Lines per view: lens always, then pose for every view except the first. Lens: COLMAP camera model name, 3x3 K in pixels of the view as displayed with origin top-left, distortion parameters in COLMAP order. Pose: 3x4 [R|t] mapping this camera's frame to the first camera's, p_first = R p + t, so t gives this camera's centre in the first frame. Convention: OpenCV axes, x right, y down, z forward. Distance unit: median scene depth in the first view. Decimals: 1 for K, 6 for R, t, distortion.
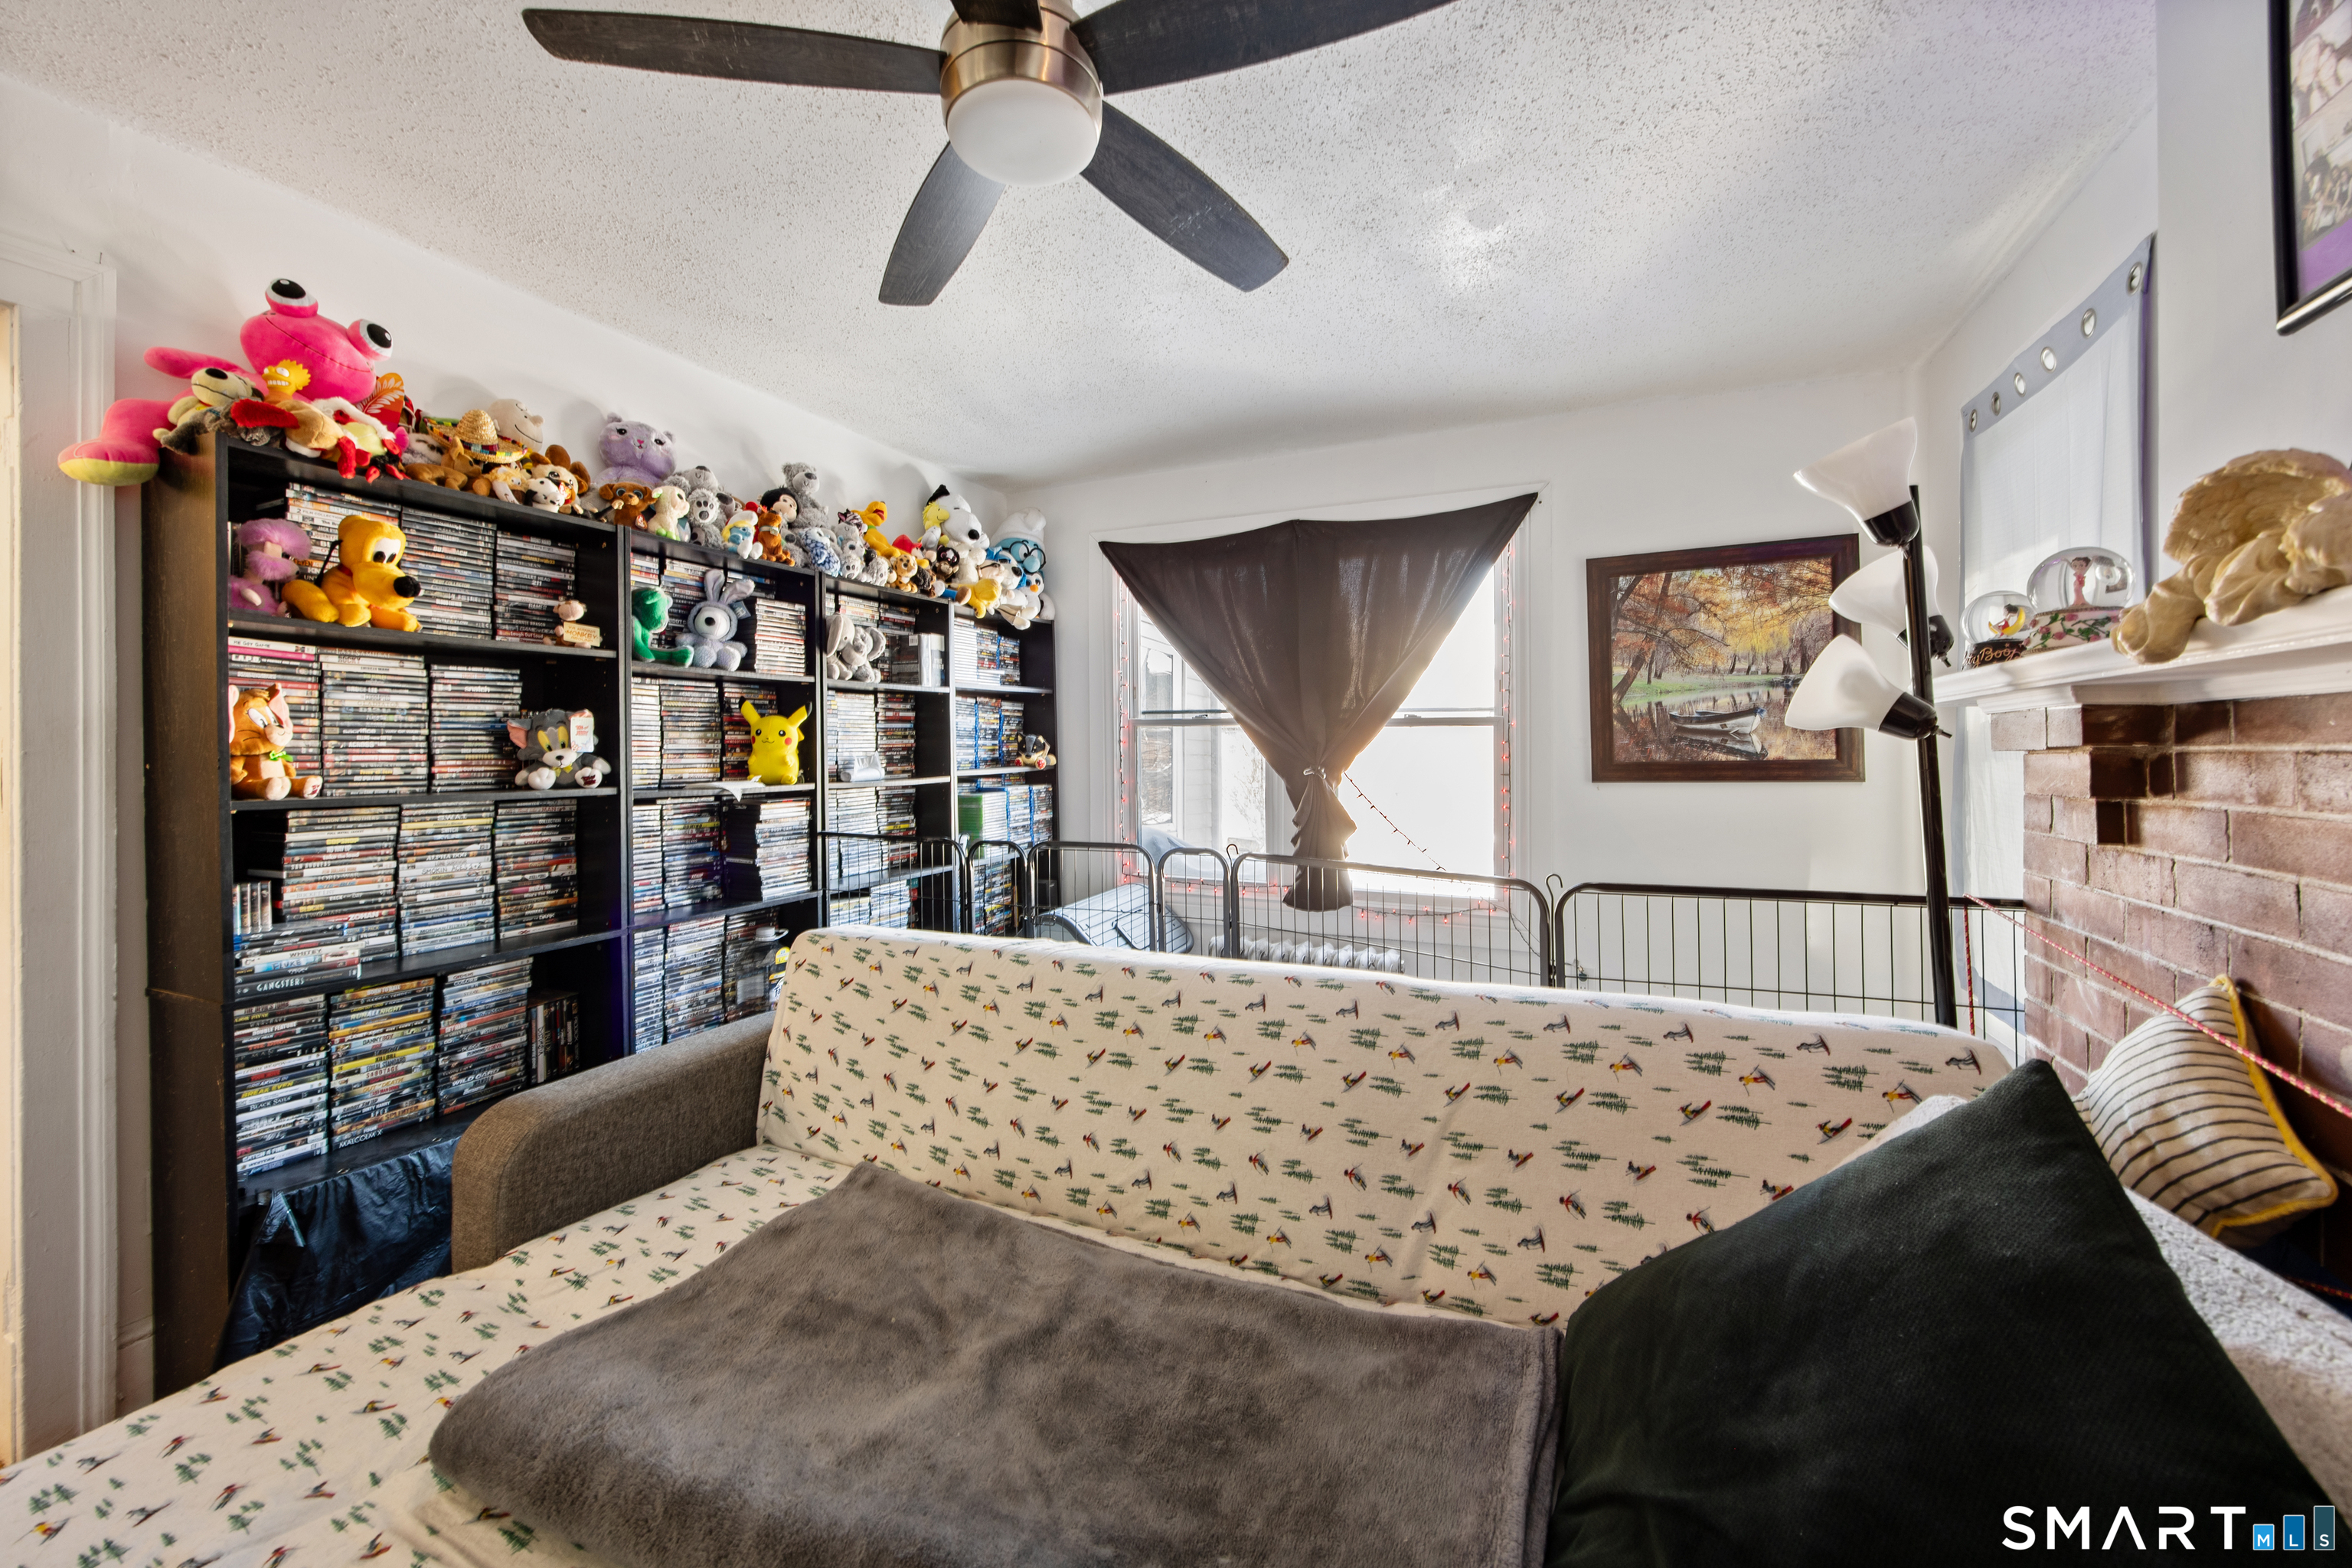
lens RADIAL K [[931.1, 0, 1201.1], [0, 931.1, 751.8], [0, 0, 1]] dist [0.000231, 0.000605]
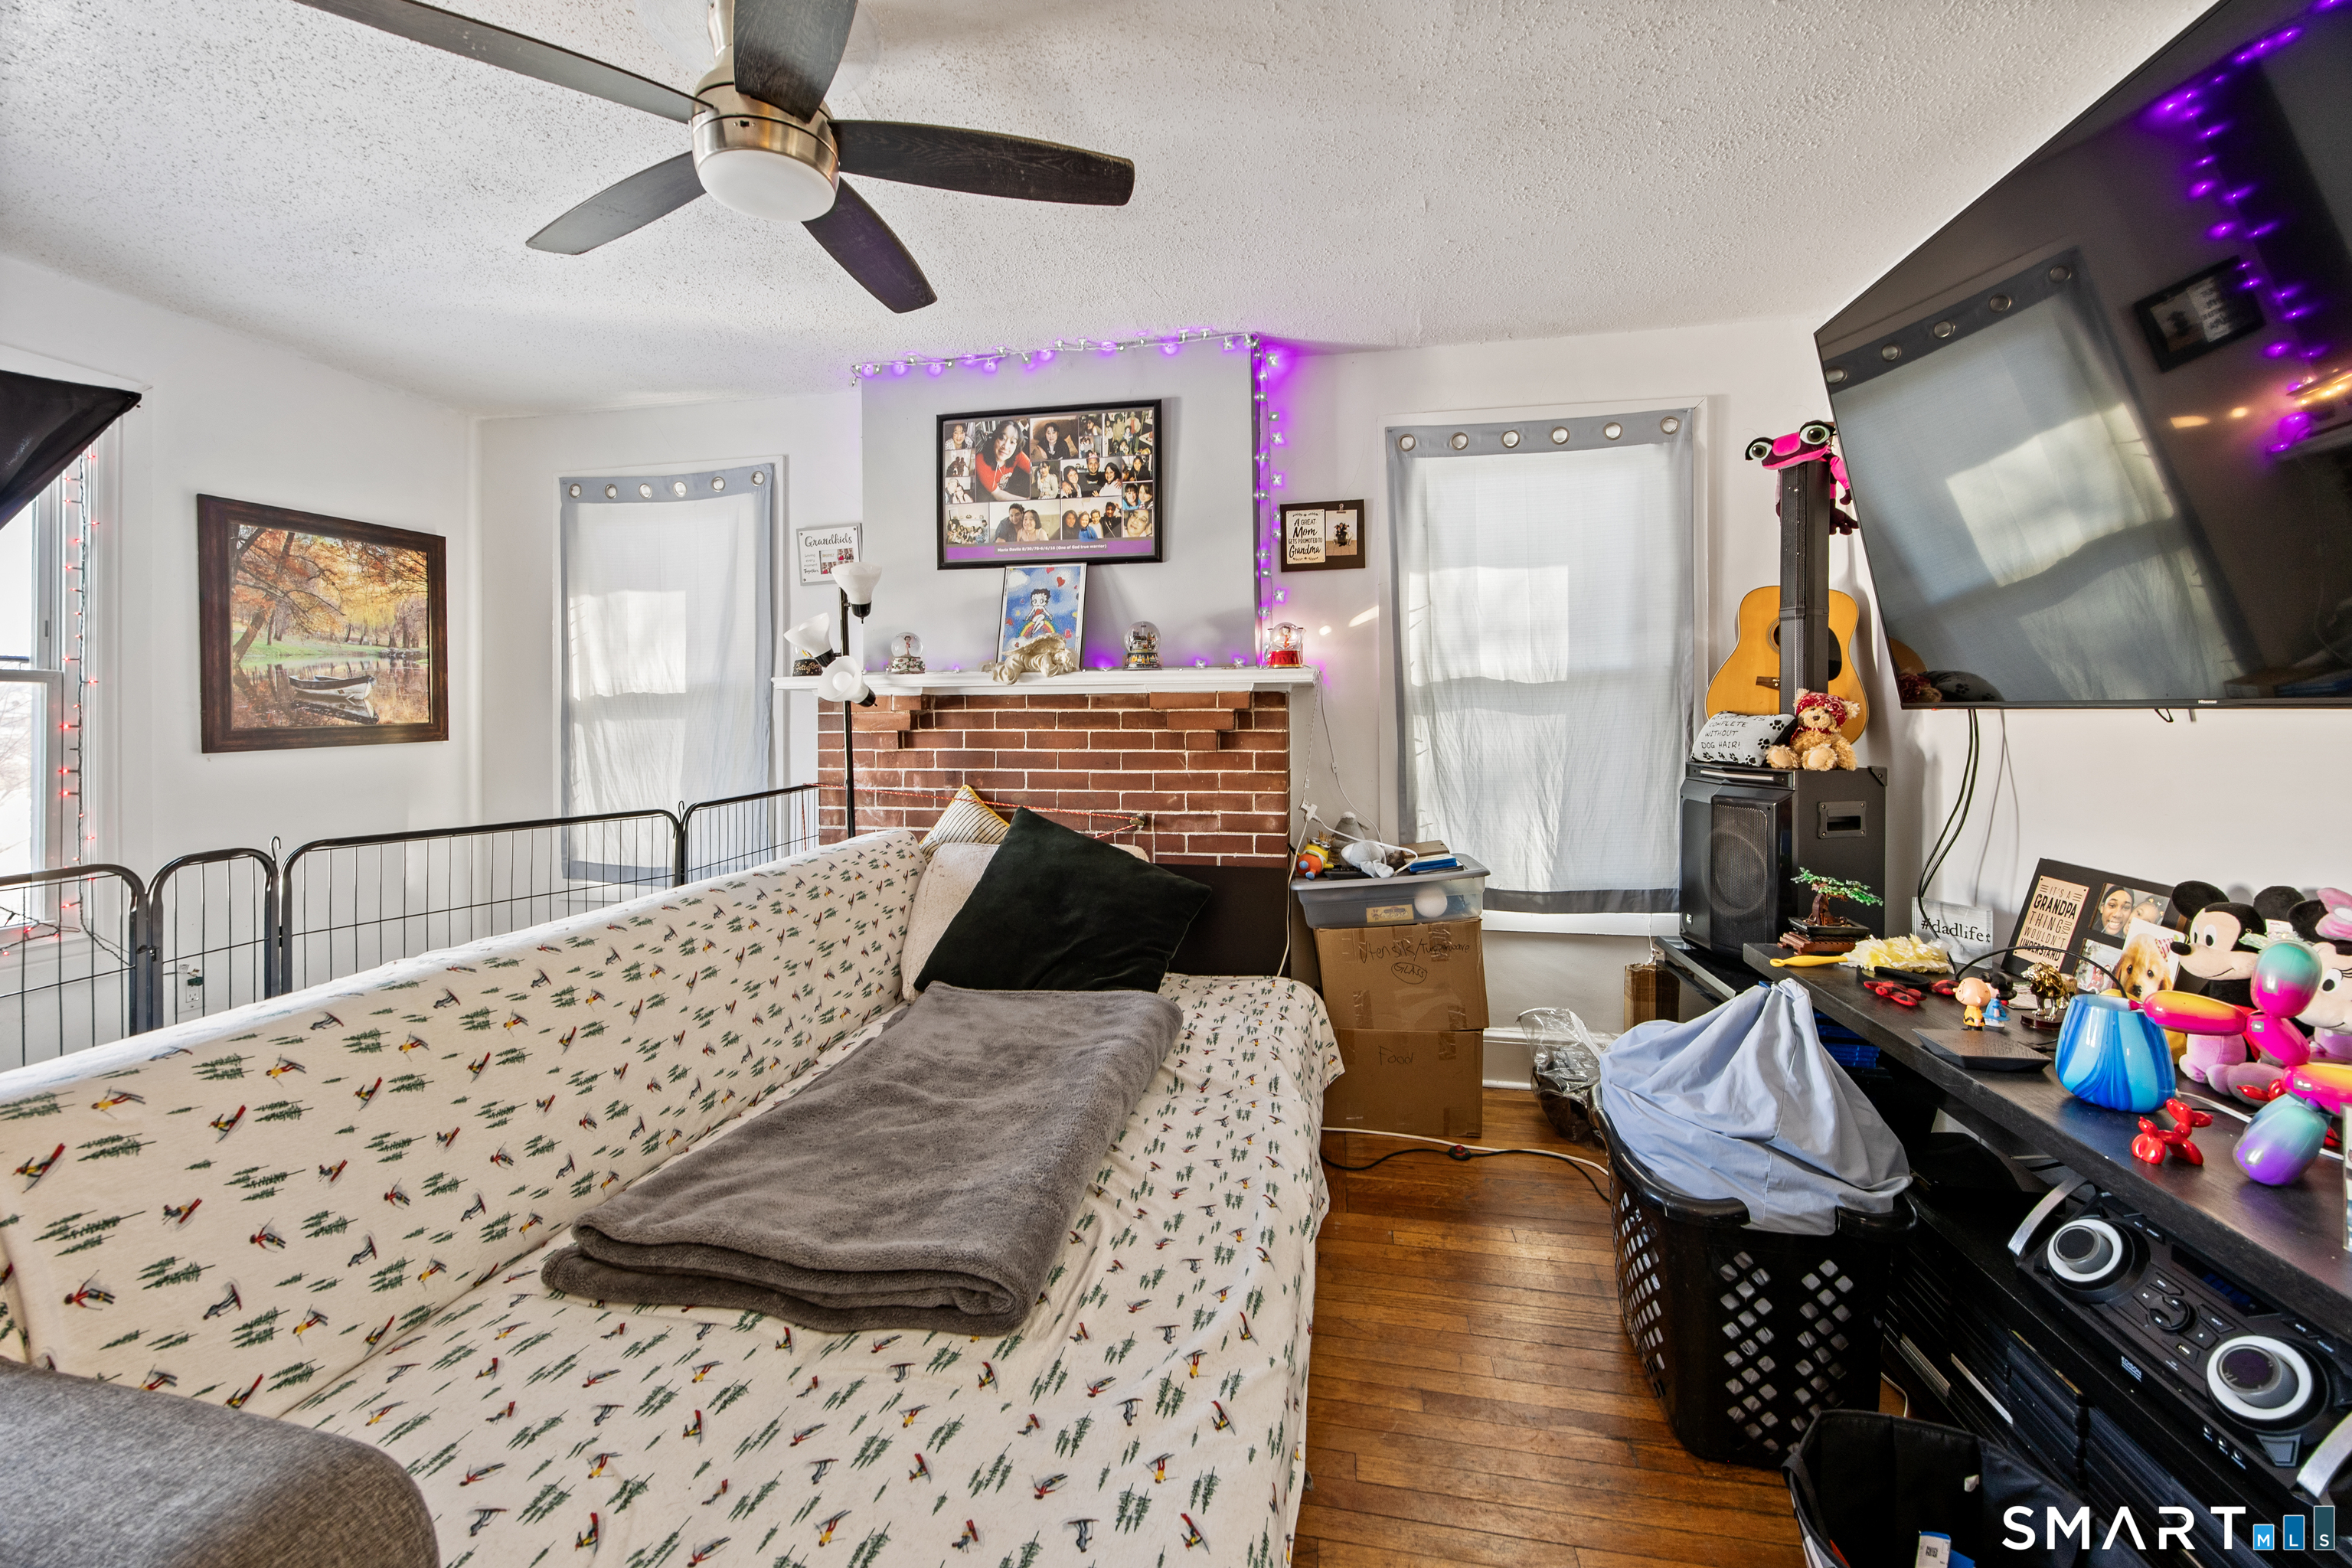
lens RADIAL K [[931.1, 0, 1175.7], [0, 931.1, 707.4], [0, 0, 1]] dist [0.000231, 0.000605]
pose [[-0.244384, 0.005460, 0.969663, -0.664327], [0.002381, 0.999985, -0.005031, -0.003422], [-0.969676, 0.001079, -0.244393, 0.351424]]
